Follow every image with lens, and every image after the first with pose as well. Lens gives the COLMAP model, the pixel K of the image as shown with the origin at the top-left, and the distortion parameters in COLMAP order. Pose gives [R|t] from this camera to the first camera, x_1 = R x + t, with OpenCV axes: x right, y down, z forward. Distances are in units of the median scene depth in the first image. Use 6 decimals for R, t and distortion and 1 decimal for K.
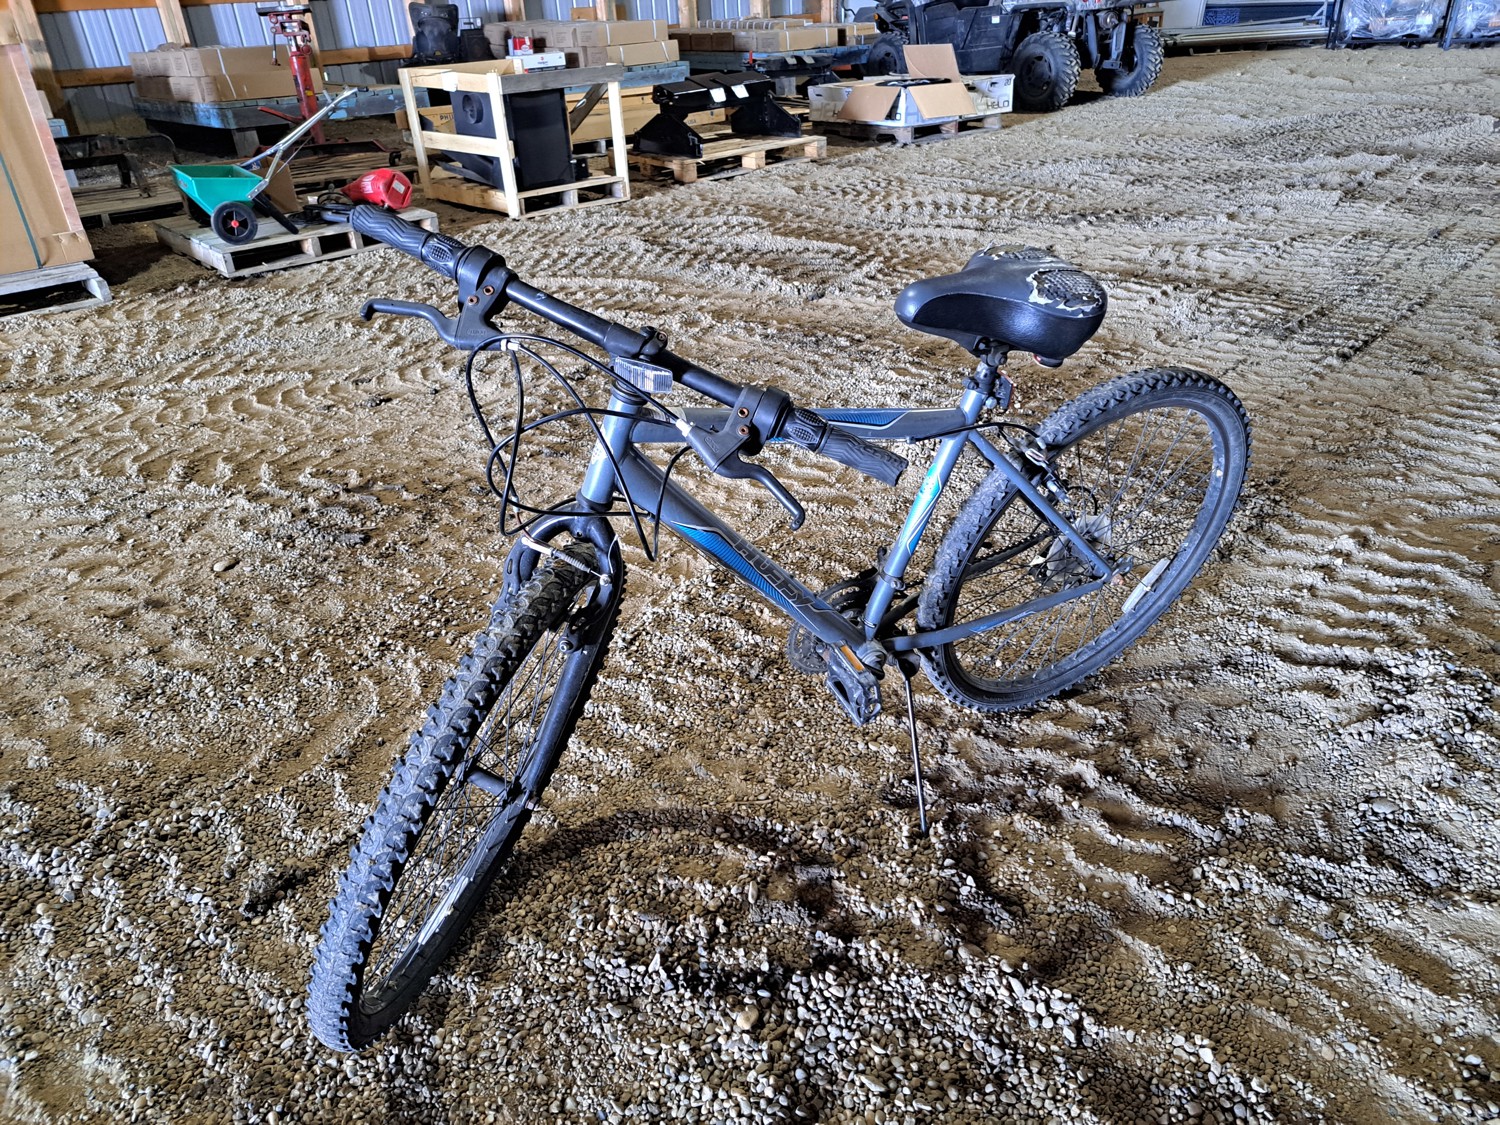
lens RADIAL K [[1062.9, 0, 750.0], [0, 1062.9, 562.5], [0, 0, 1]] dist [0.020015, -0.018556]
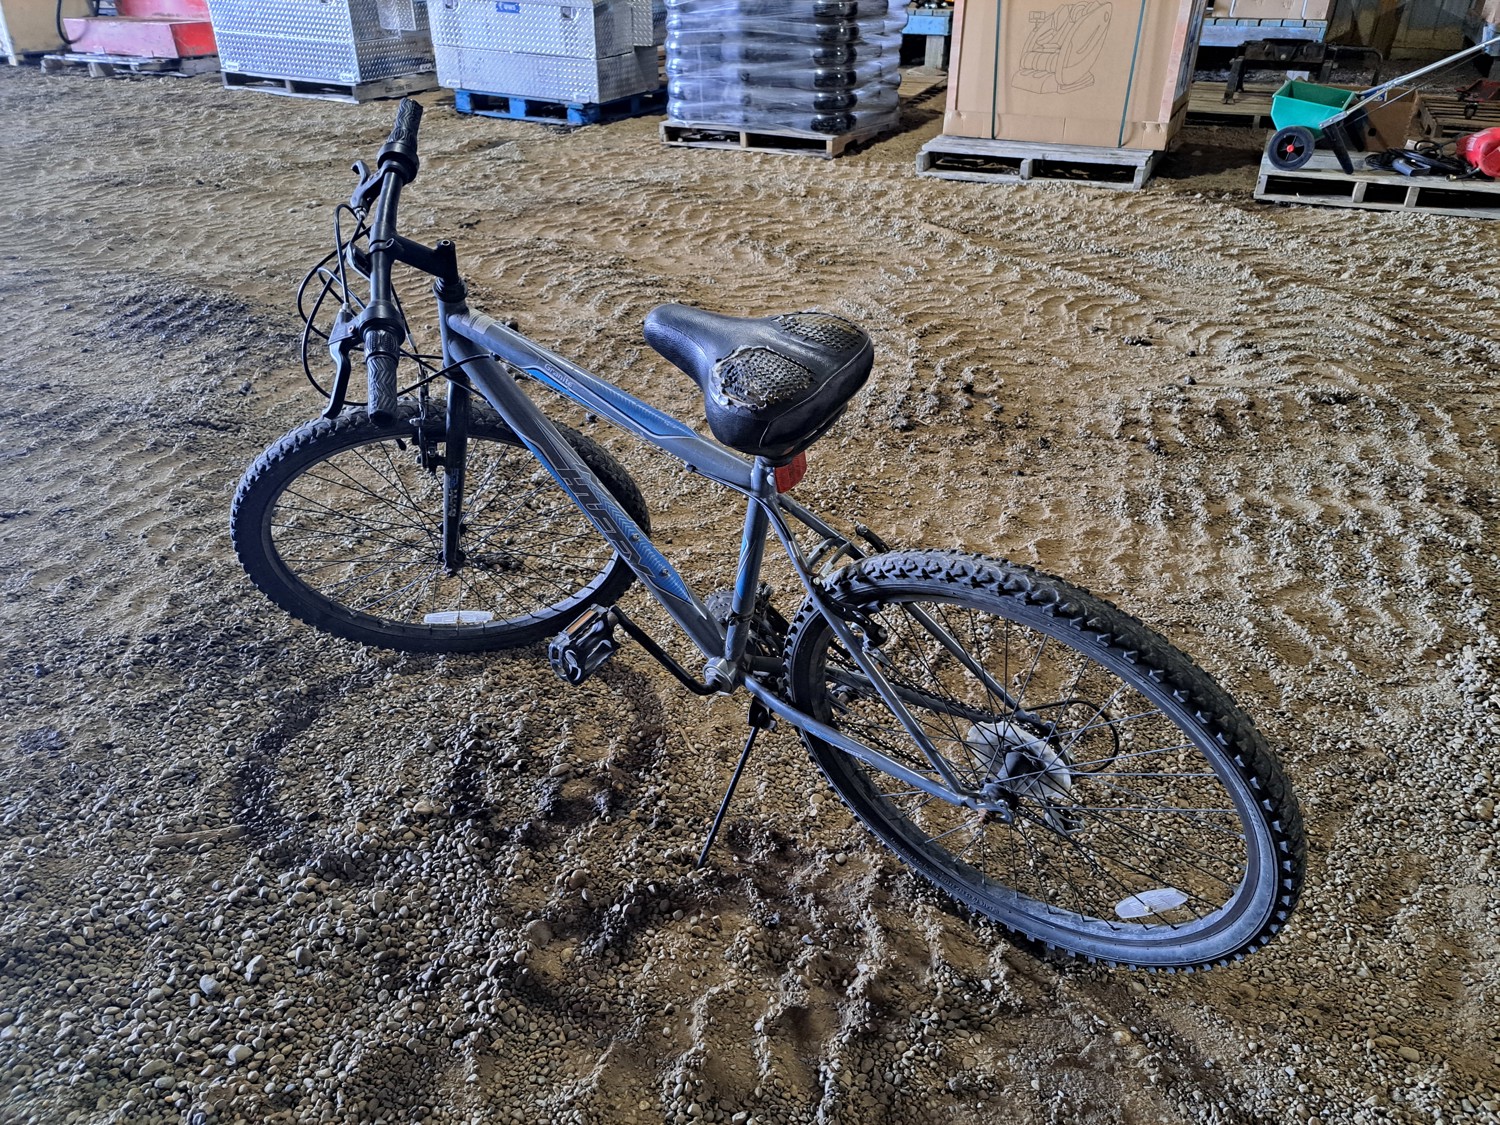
lens RADIAL K [[1040.4, 0, 796.5], [0, 1040.4, 564.6], [0, 0, 1]] dist [0.042191, -0.064132]
pose [[0.440169, 0.513906, -0.736310, 0.434369], [-0.448139, 0.836322, 0.315810, -0.180369], [0.778089, 0.190960, 0.598424, 0.254110]]
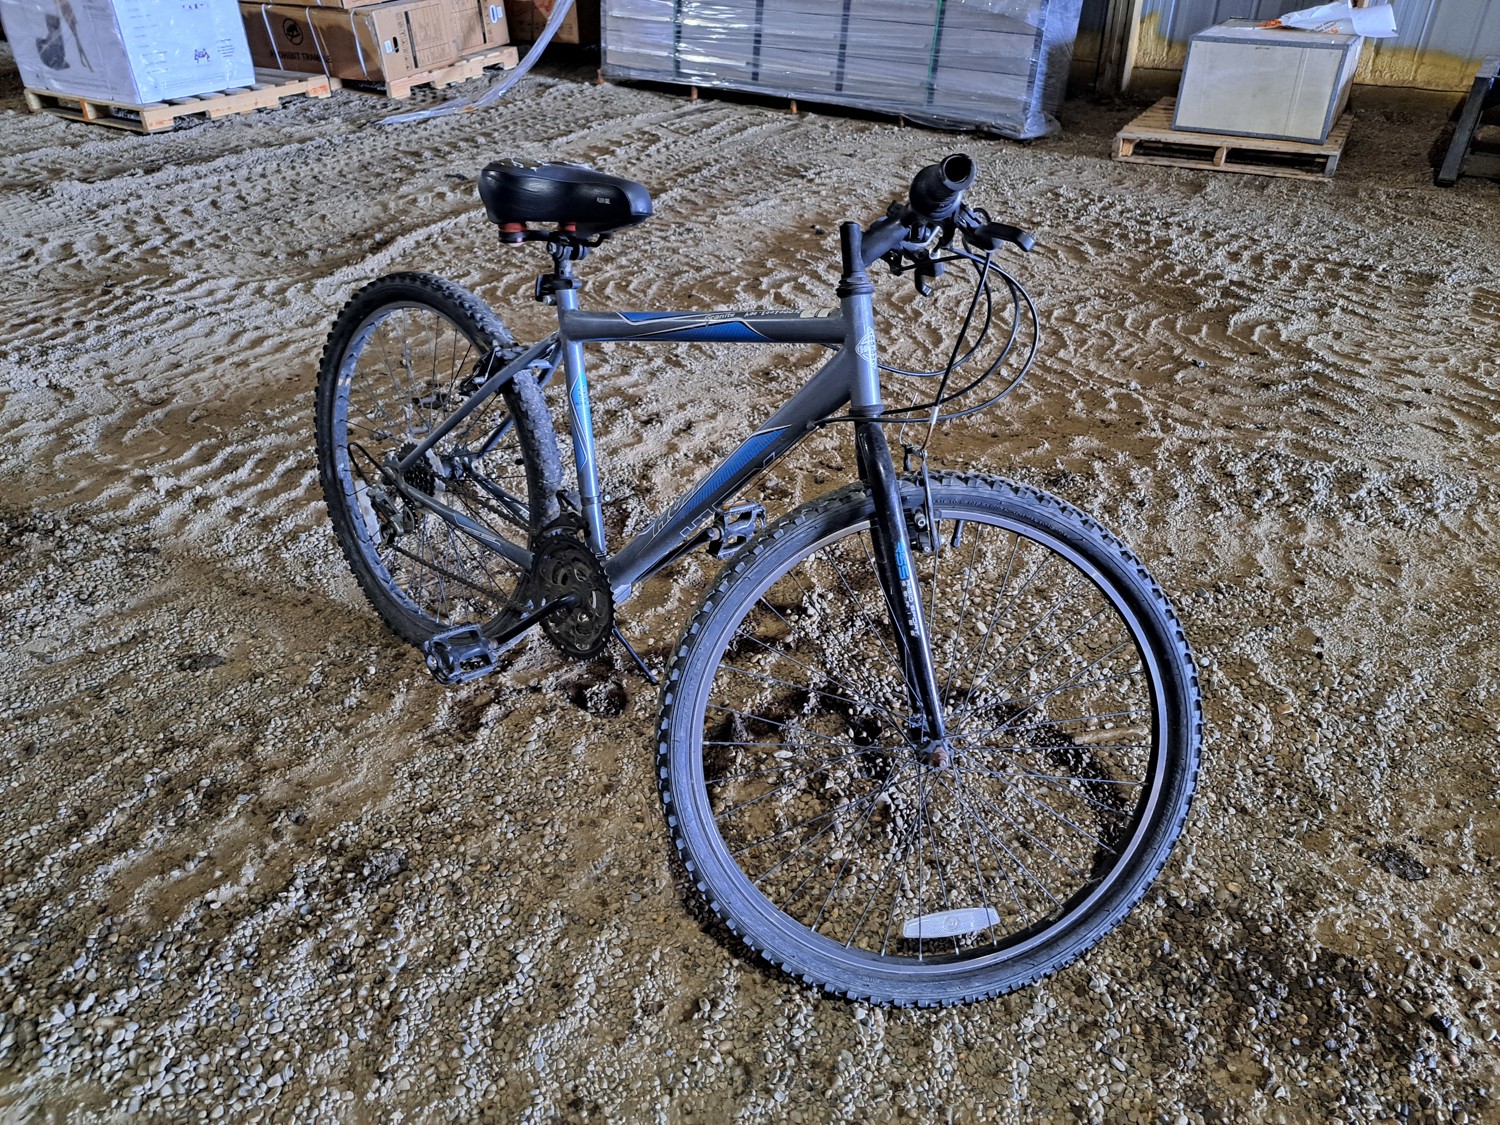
lens RADIAL K [[1040.4, 0, 796.5], [0, 1040.4, 564.6], [0, 0, 1]] dist [0.042191, -0.064132]
pose [[-0.356911, -0.473759, 0.805088, -0.402548], [0.446469, 0.670526, 0.592503, -0.234295], [-0.820537, 0.570917, -0.027799, 0.473071]]
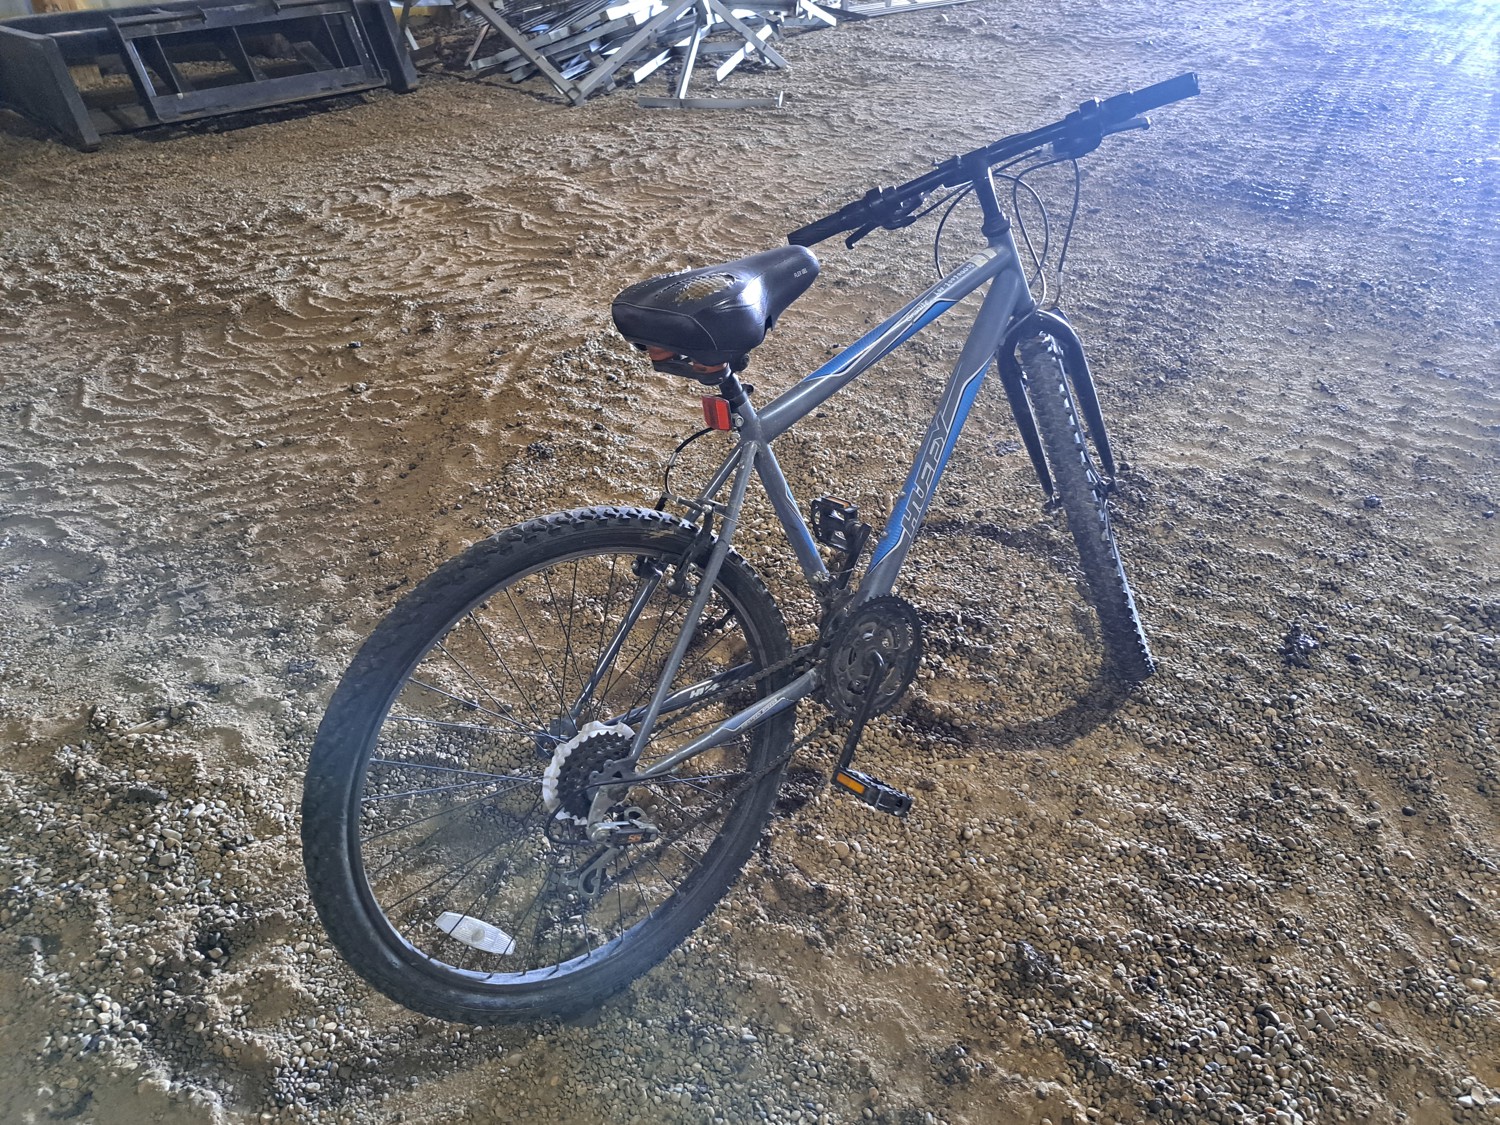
lens RADIAL K [[1062.9, 0, 750.0], [0, 1062.9, 562.5], [0, 0, 1]] dist [0.020015, -0.018556]
pose [[-0.982894, 0.142113, -0.117147, 0.169776], [-0.041432, 0.449148, 0.892496, -0.450609], [0.179452, 0.882083, -0.435577, 0.737417]]
